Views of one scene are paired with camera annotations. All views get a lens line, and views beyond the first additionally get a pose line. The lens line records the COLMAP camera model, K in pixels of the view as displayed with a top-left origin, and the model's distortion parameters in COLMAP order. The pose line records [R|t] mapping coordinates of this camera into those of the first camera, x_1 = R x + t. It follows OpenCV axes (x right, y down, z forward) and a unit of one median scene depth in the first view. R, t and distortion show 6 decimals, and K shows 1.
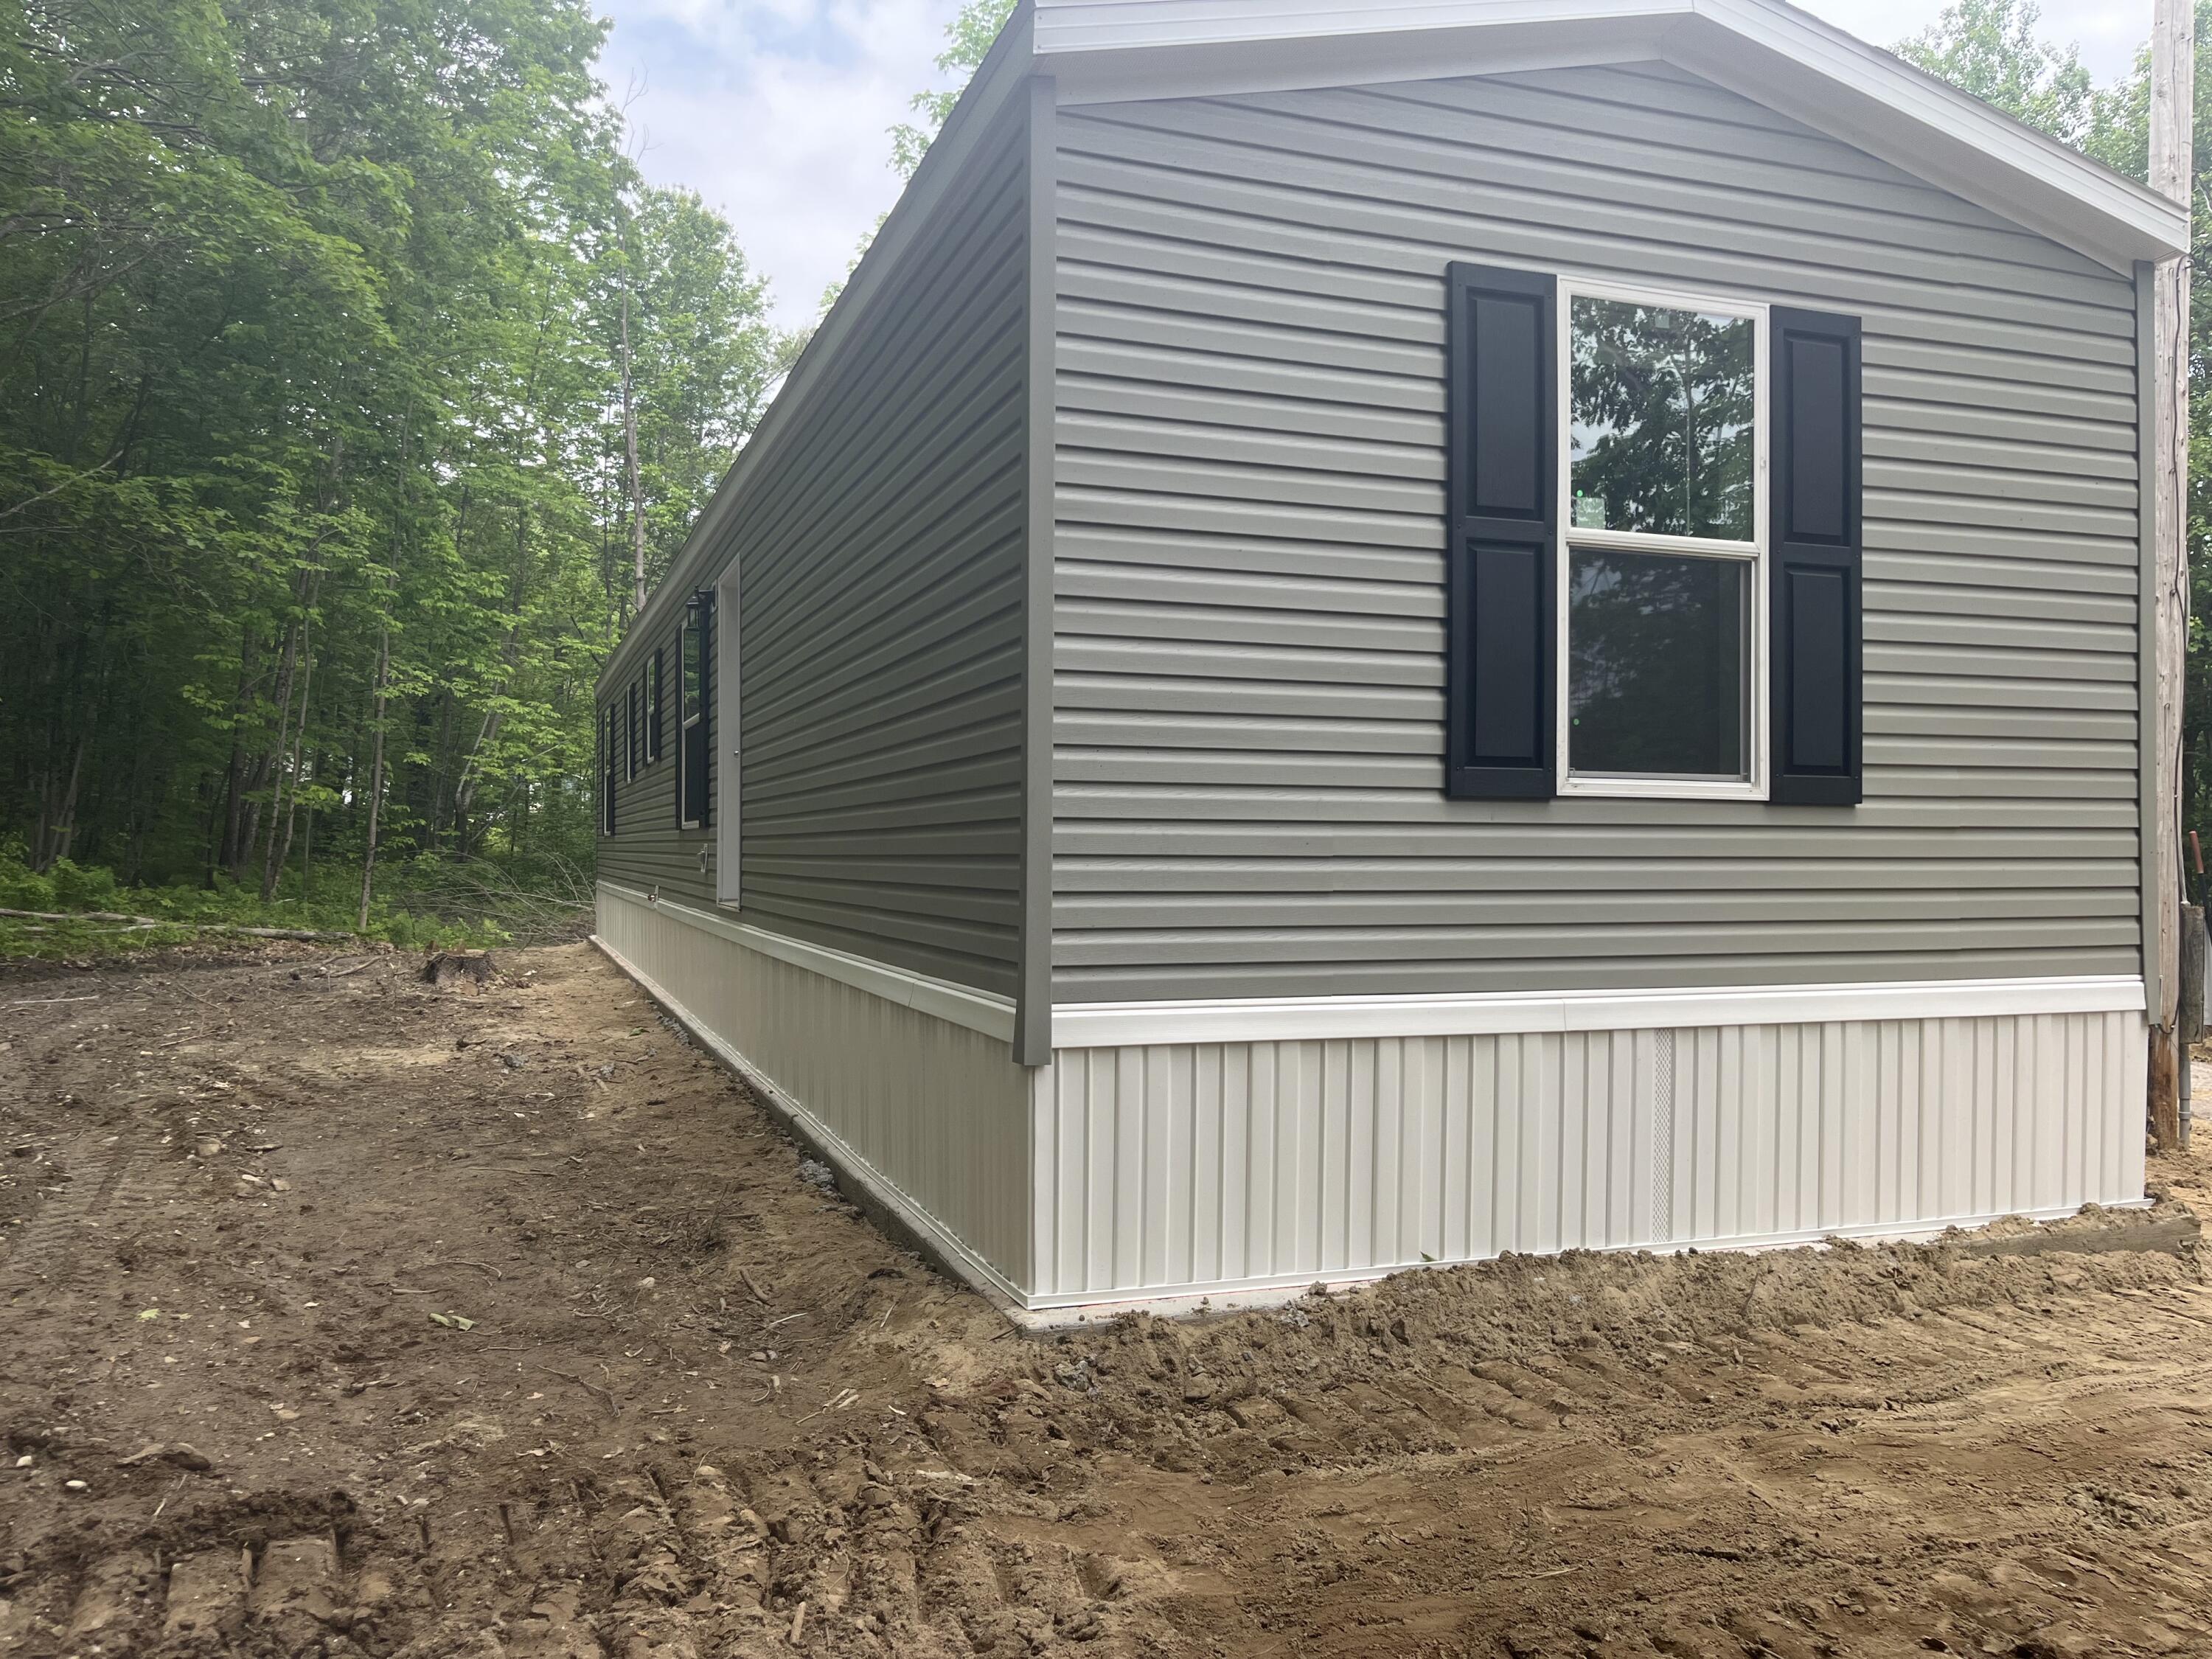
lens RADIAL K [[1661.7, 0, 1110.4], [0, 1661.7, 840.8], [0, 0, 1]] dist [0.059056, -0.087028]
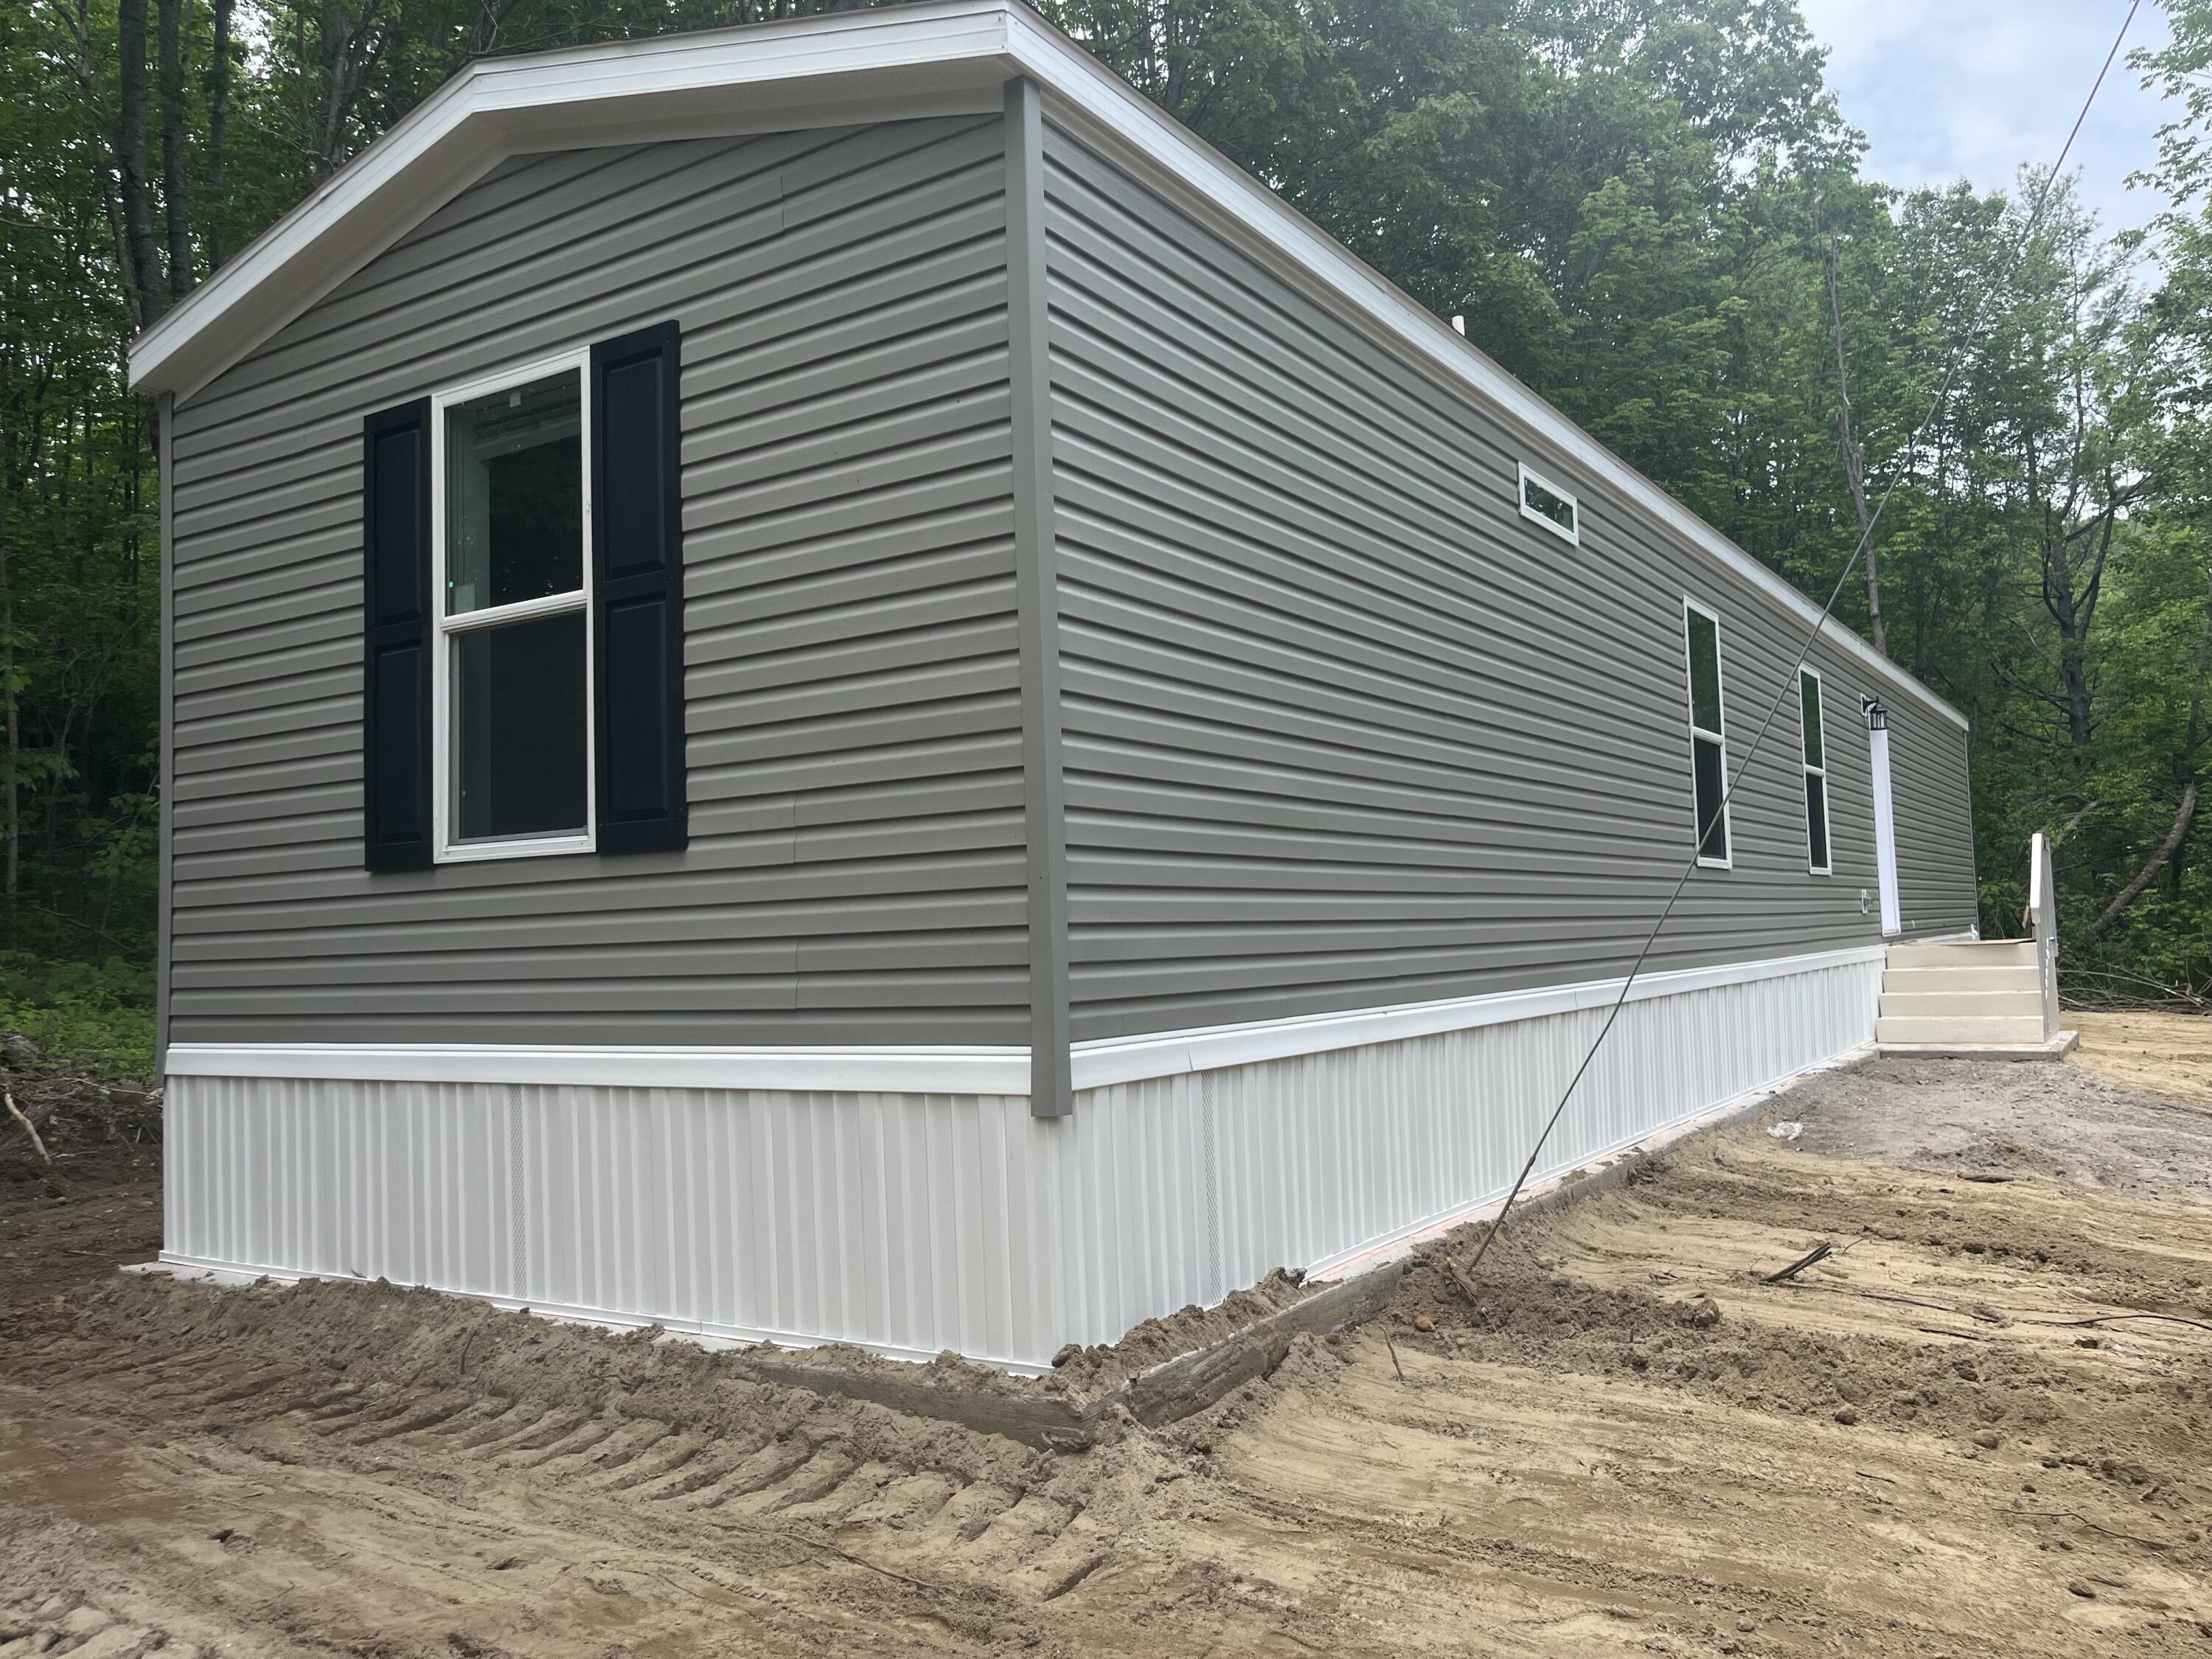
lens RADIAL K [[1661.7, 0, 1116.8], [0, 1661.7, 833.5], [0, 0, 1]] dist [0.059056, -0.087028]
pose [[0.614377, -0.072663, -0.785660, 1.330192], [0.040690, 0.997343, -0.060422, 0.035426], [0.787963, 0.005154, 0.615701, 0.643958]]
